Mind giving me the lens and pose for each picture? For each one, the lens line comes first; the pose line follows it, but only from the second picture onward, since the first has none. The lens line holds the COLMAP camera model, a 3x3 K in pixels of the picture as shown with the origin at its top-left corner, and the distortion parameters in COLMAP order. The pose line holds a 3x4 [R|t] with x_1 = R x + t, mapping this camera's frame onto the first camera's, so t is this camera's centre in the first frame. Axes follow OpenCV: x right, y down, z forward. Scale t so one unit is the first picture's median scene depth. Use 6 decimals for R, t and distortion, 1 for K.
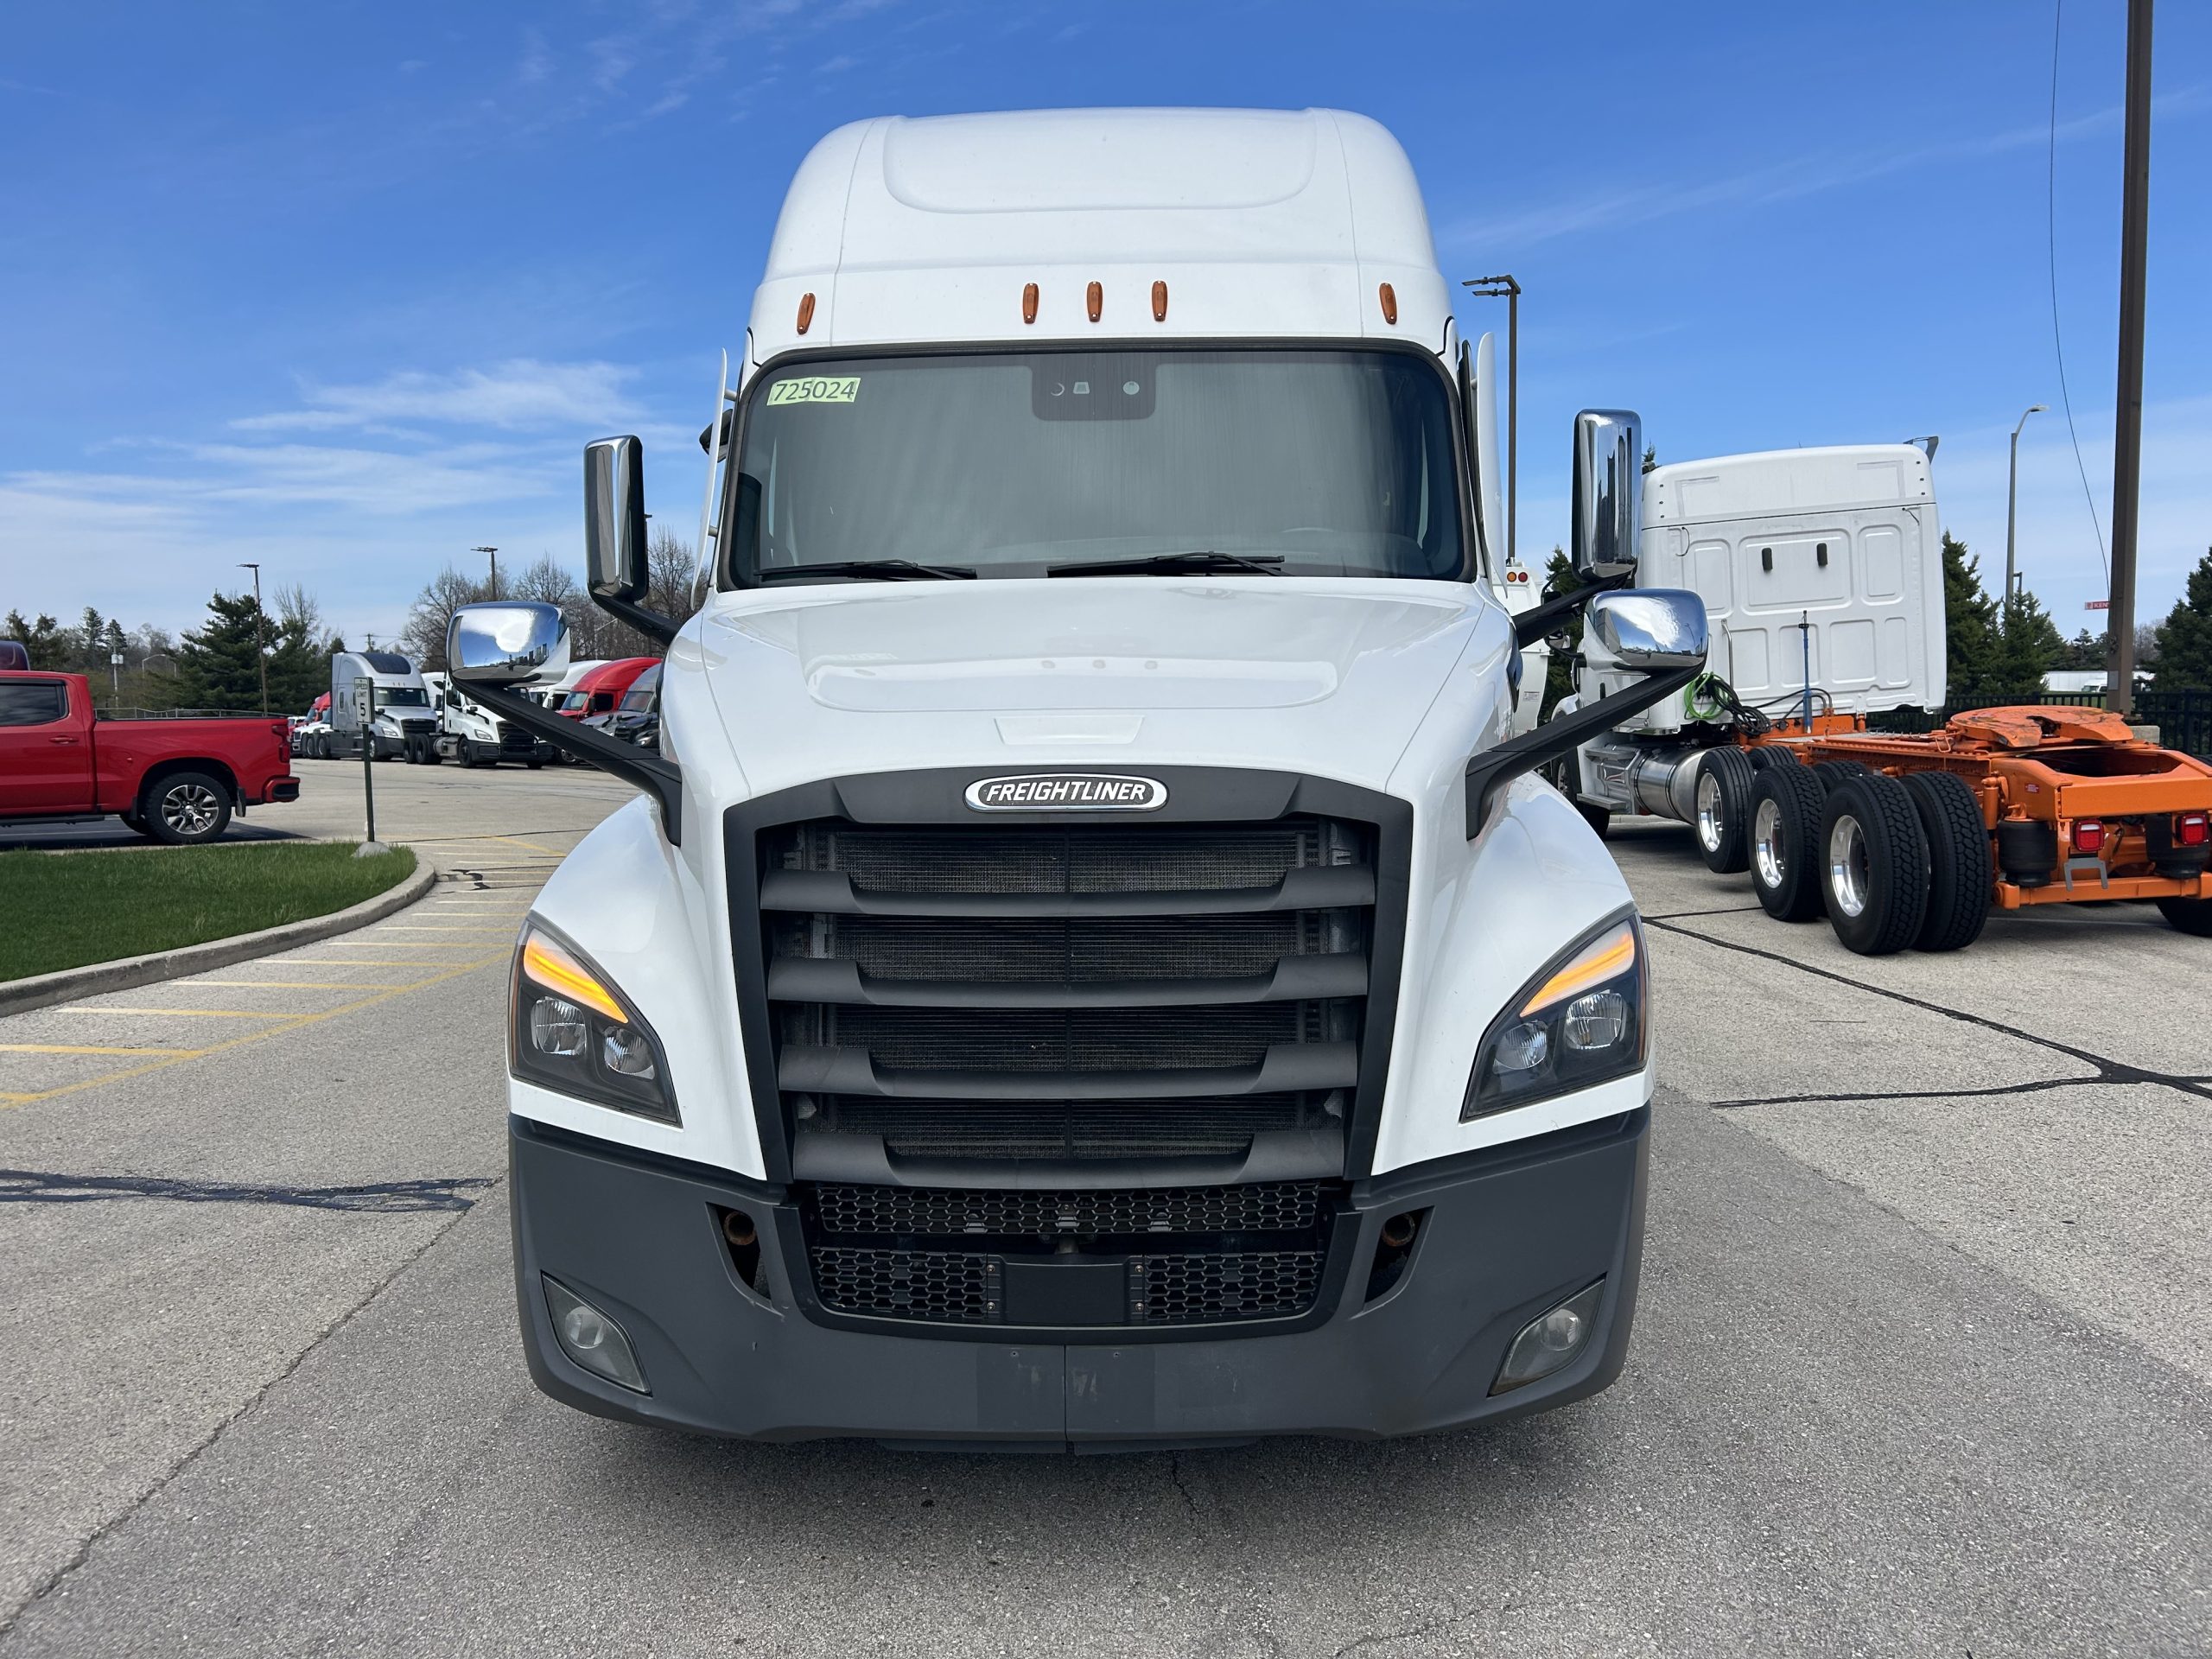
lens RADIAL K [[1688.1, 0, 1110.1], [0, 1688.1, 827.1], [0, 0, 1]] dist [0.037307, -0.037212]
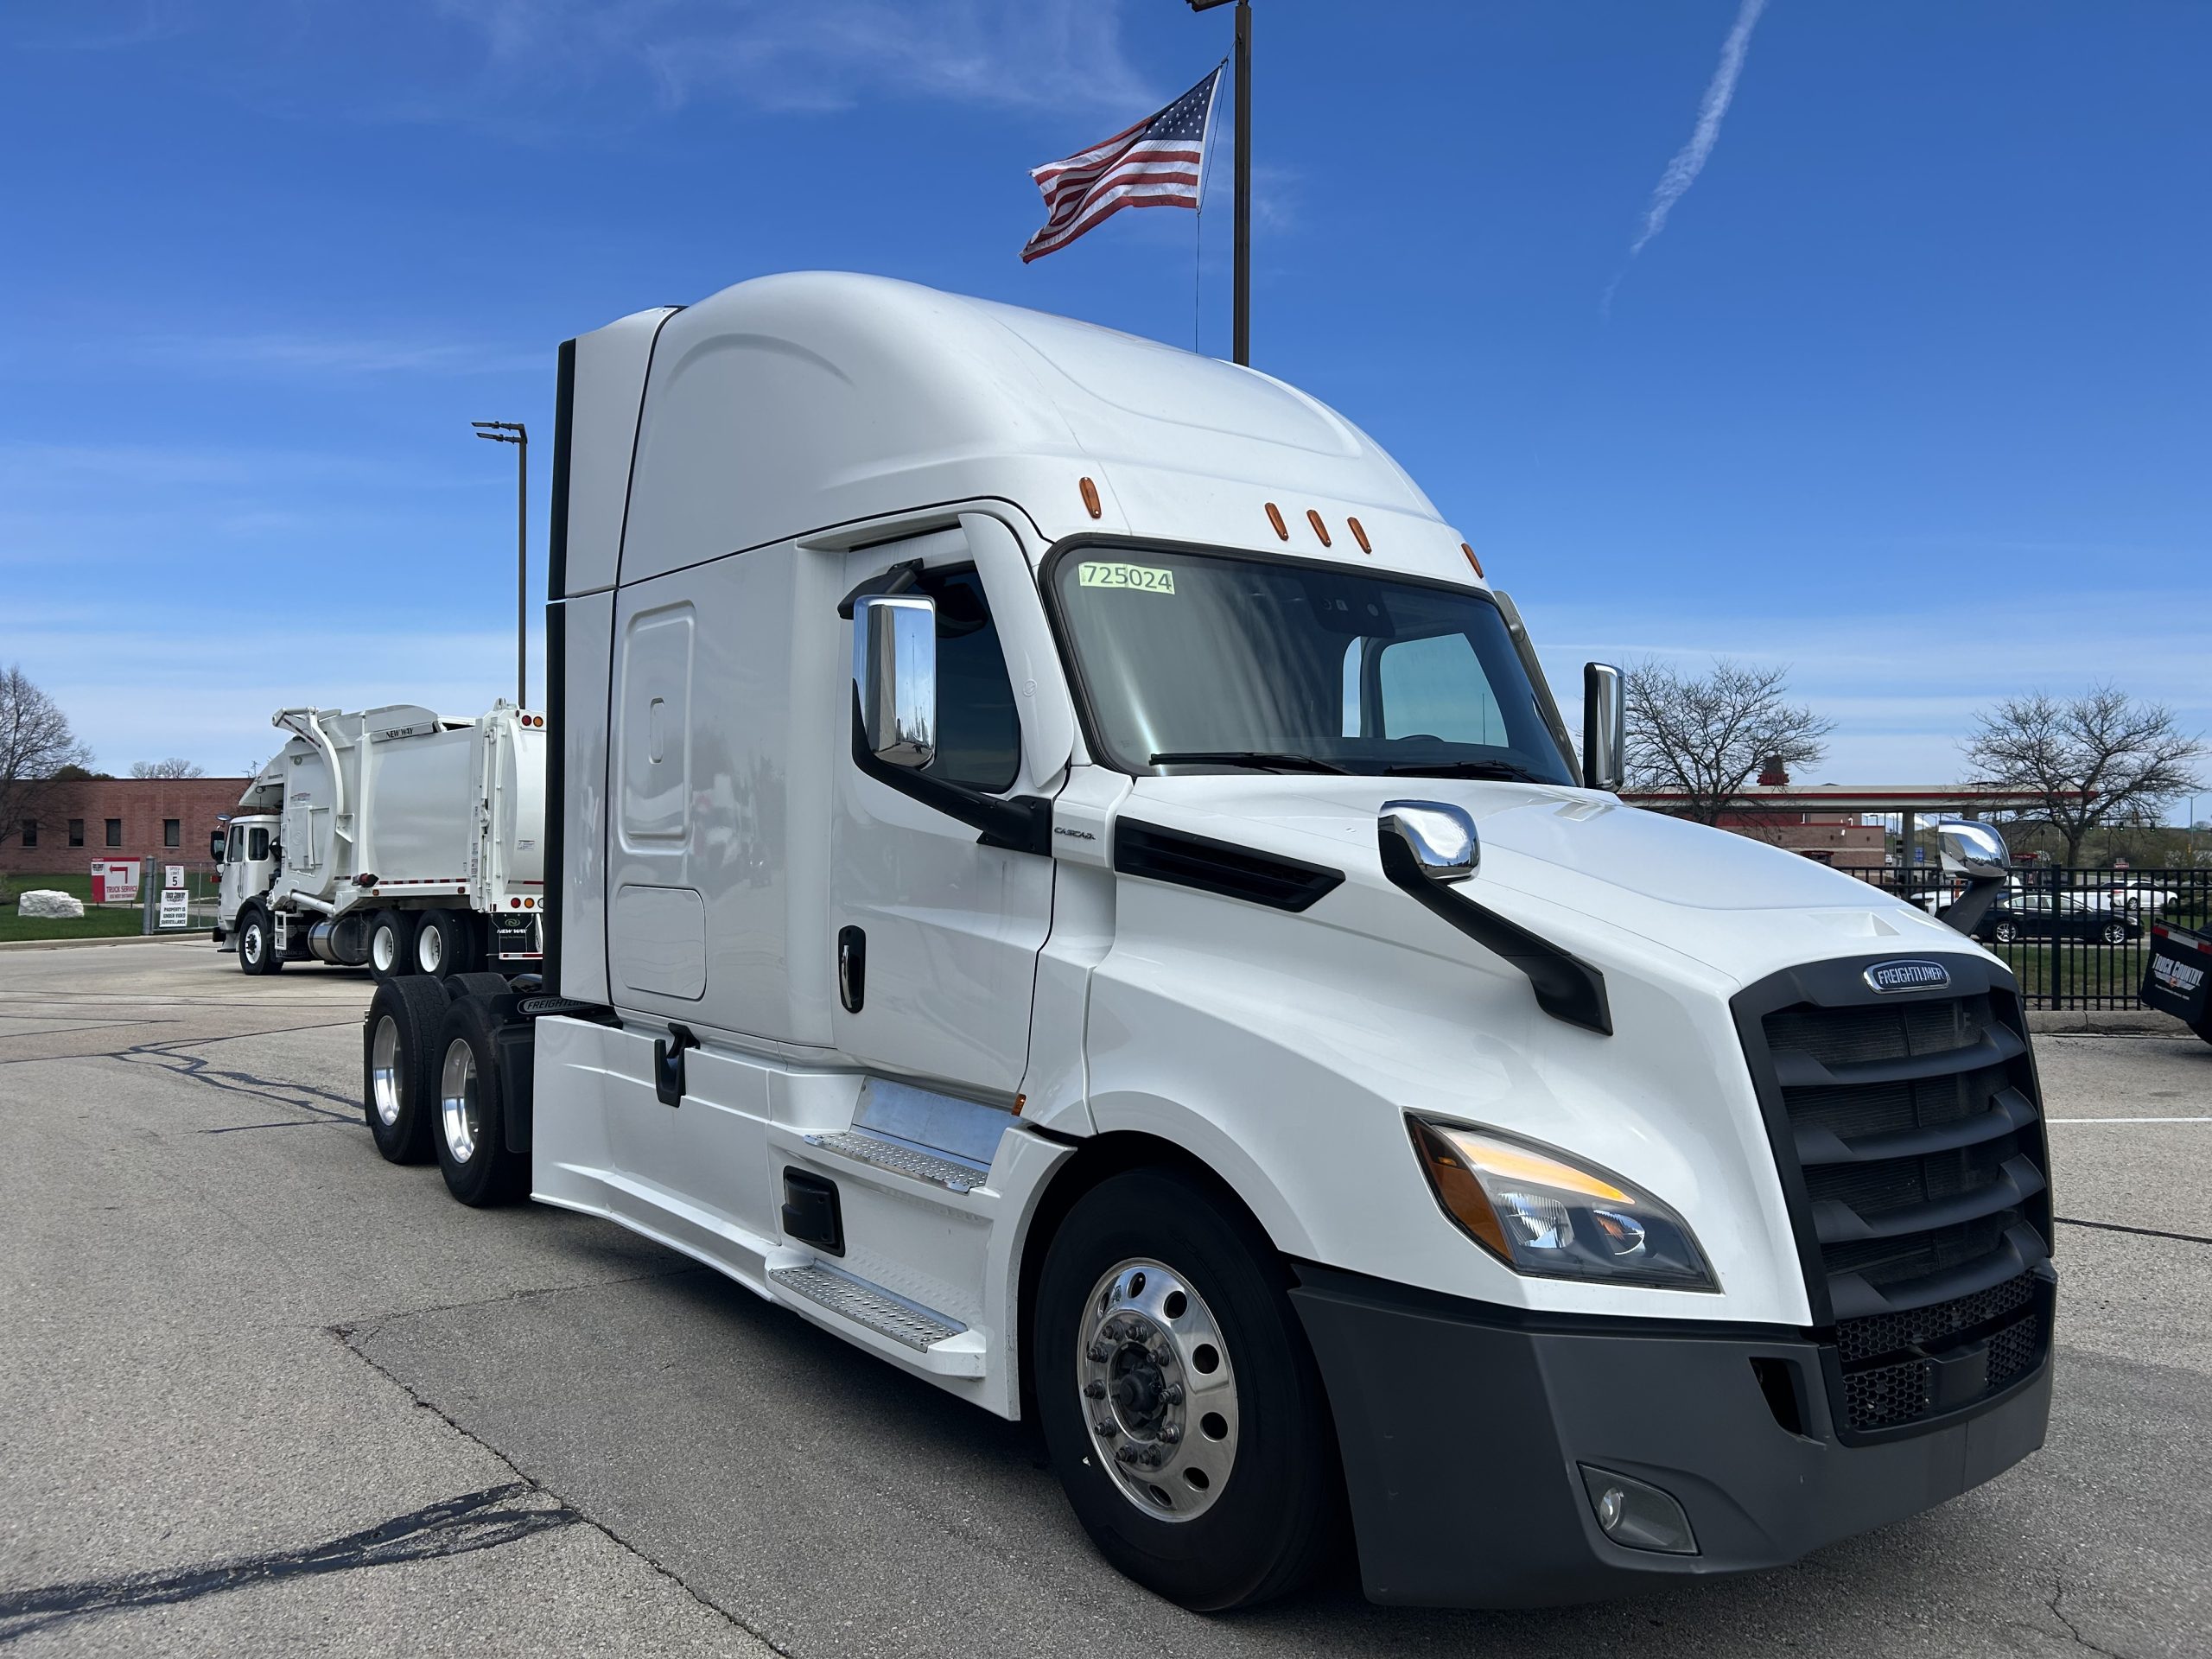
lens RADIAL K [[1688.1, 0, 1102.9], [0, 1688.1, 819.7], [0, 0, 1]] dist [0.037307, -0.037212]
pose [[0.777067, 0.025340, 0.628908, -0.820387], [0.031303, 0.996397, -0.078825, -0.035241], [-0.628640, 0.080939, 0.773473, 0.243825]]
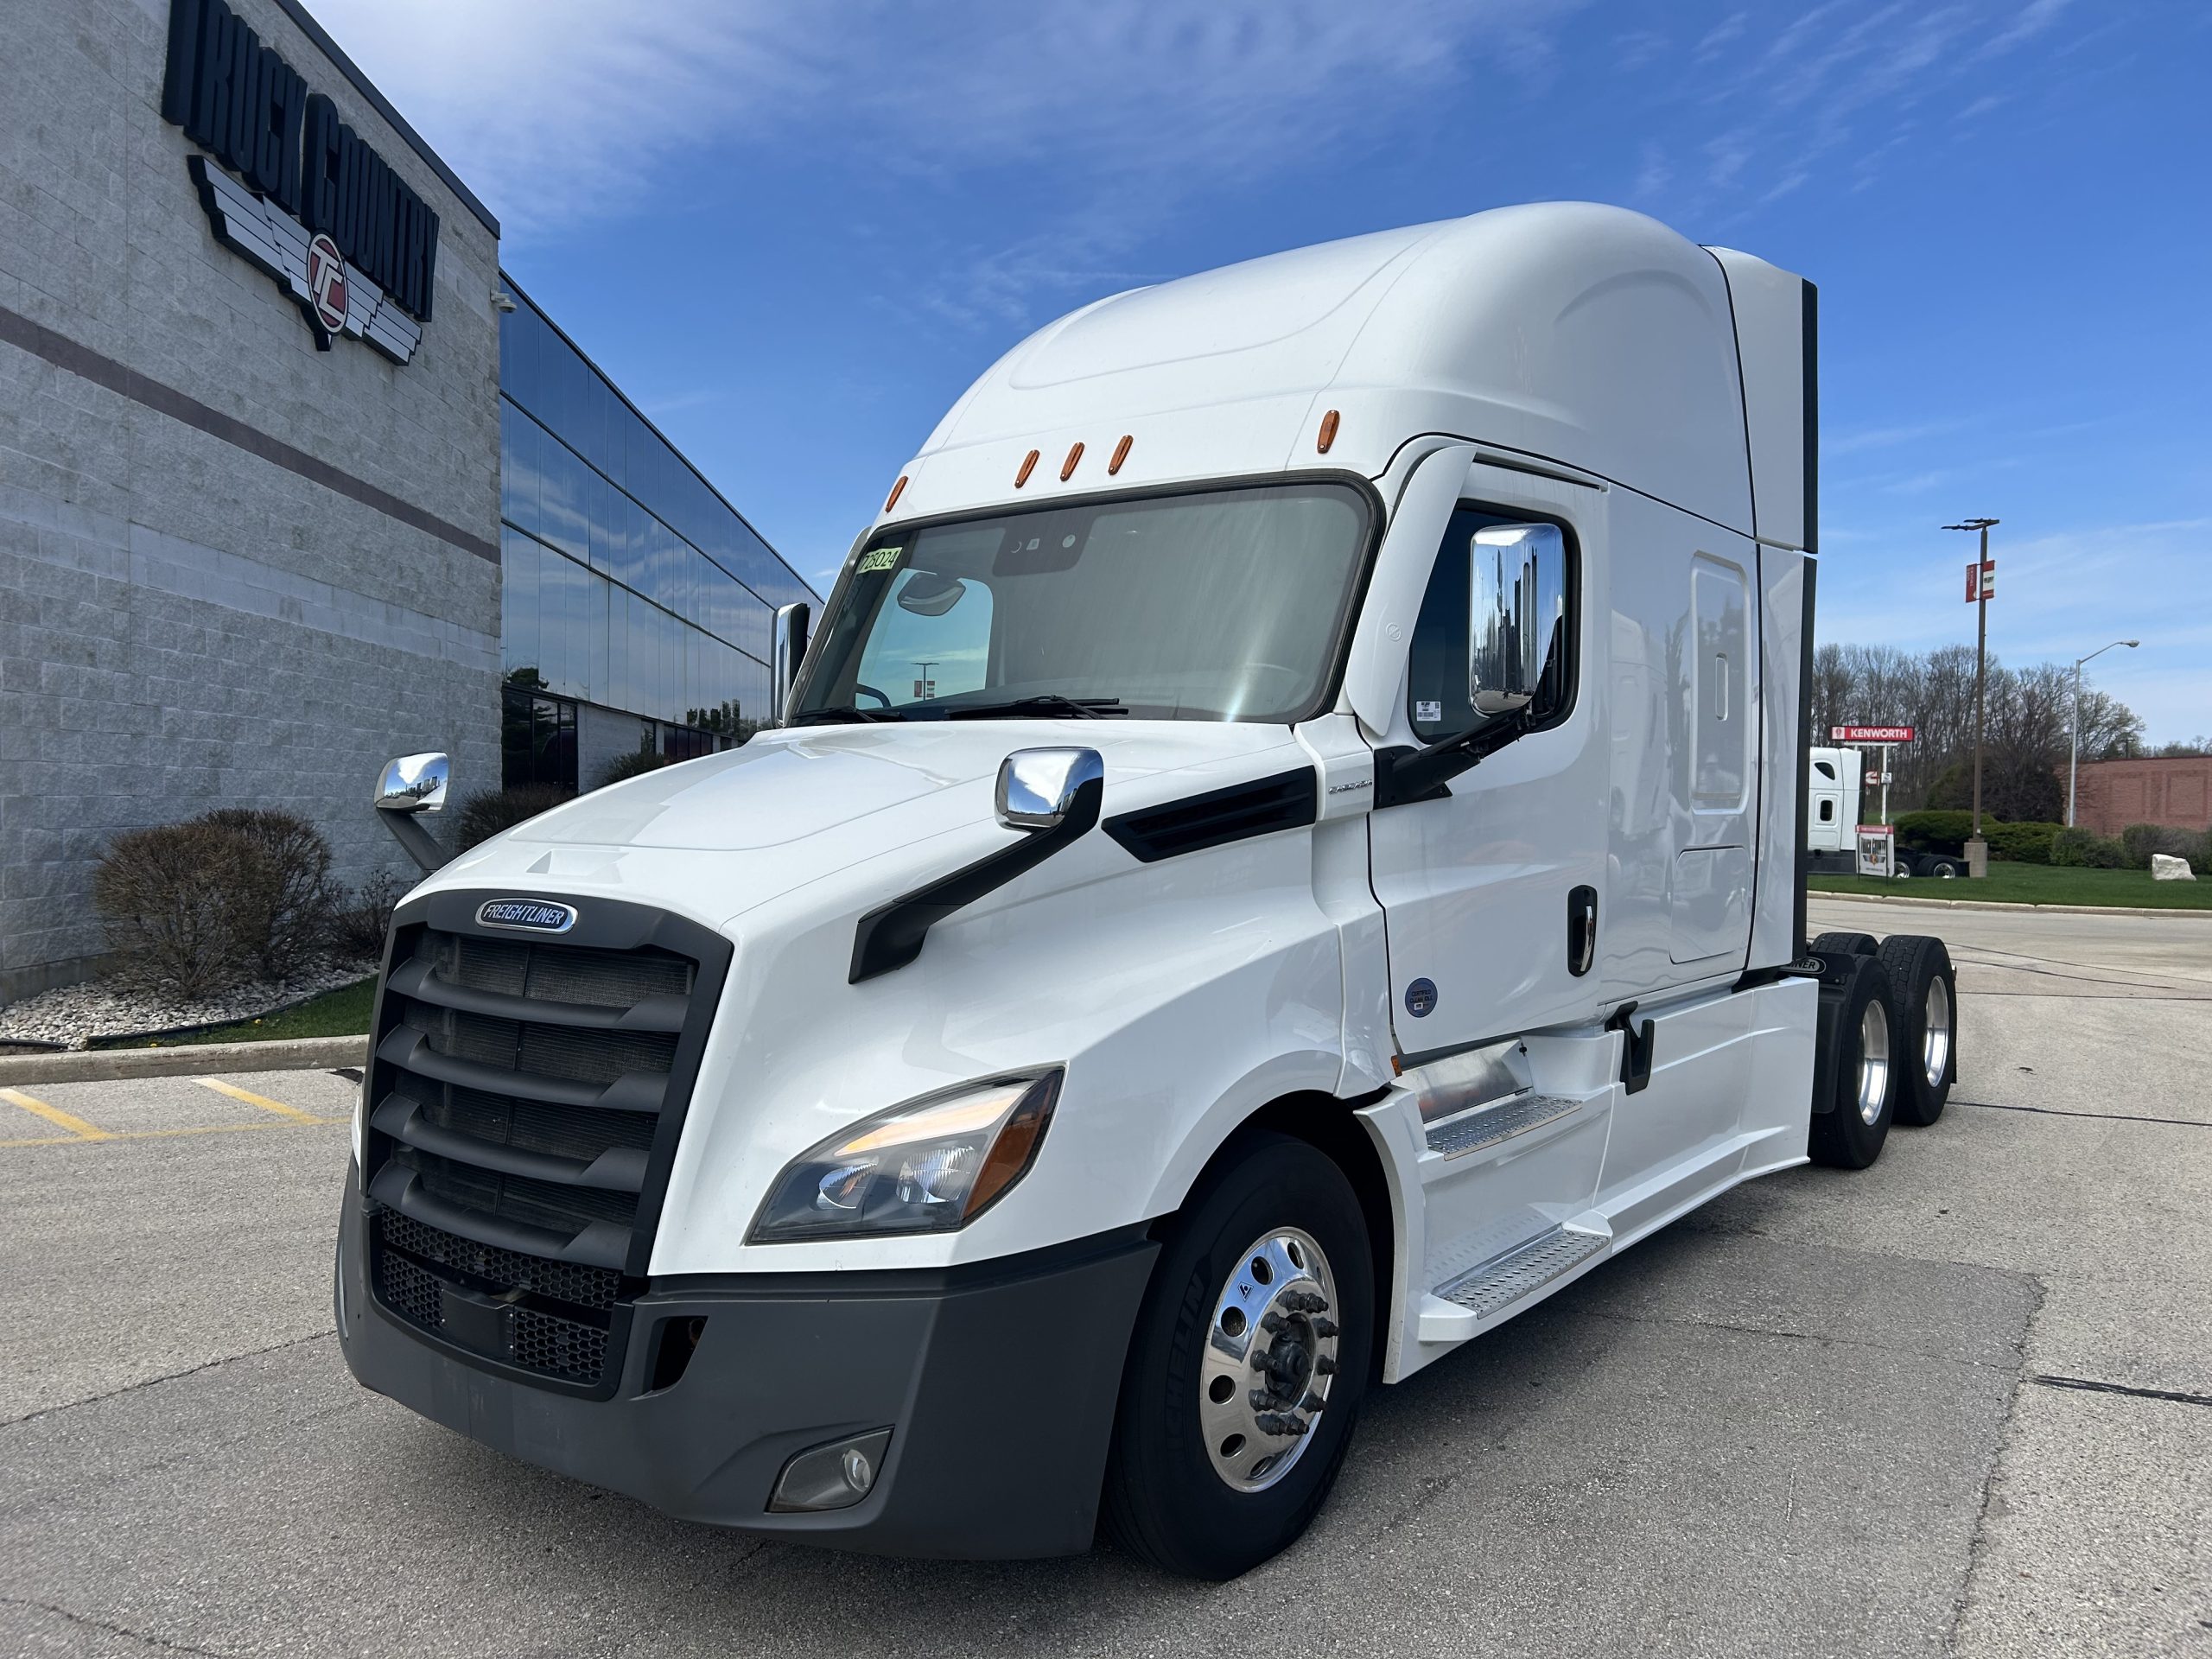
lens RADIAL K [[1688.1, 0, 1111.4], [0, 1688.1, 843.0], [0, 0, 1]] dist [0.037307, -0.037212]
pose [[0.796773, 0.038200, -0.603071, 0.665691], [-0.064807, 0.997646, -0.022430, -0.045966], [0.600794, 0.056955, 0.797372, 0.172118]]
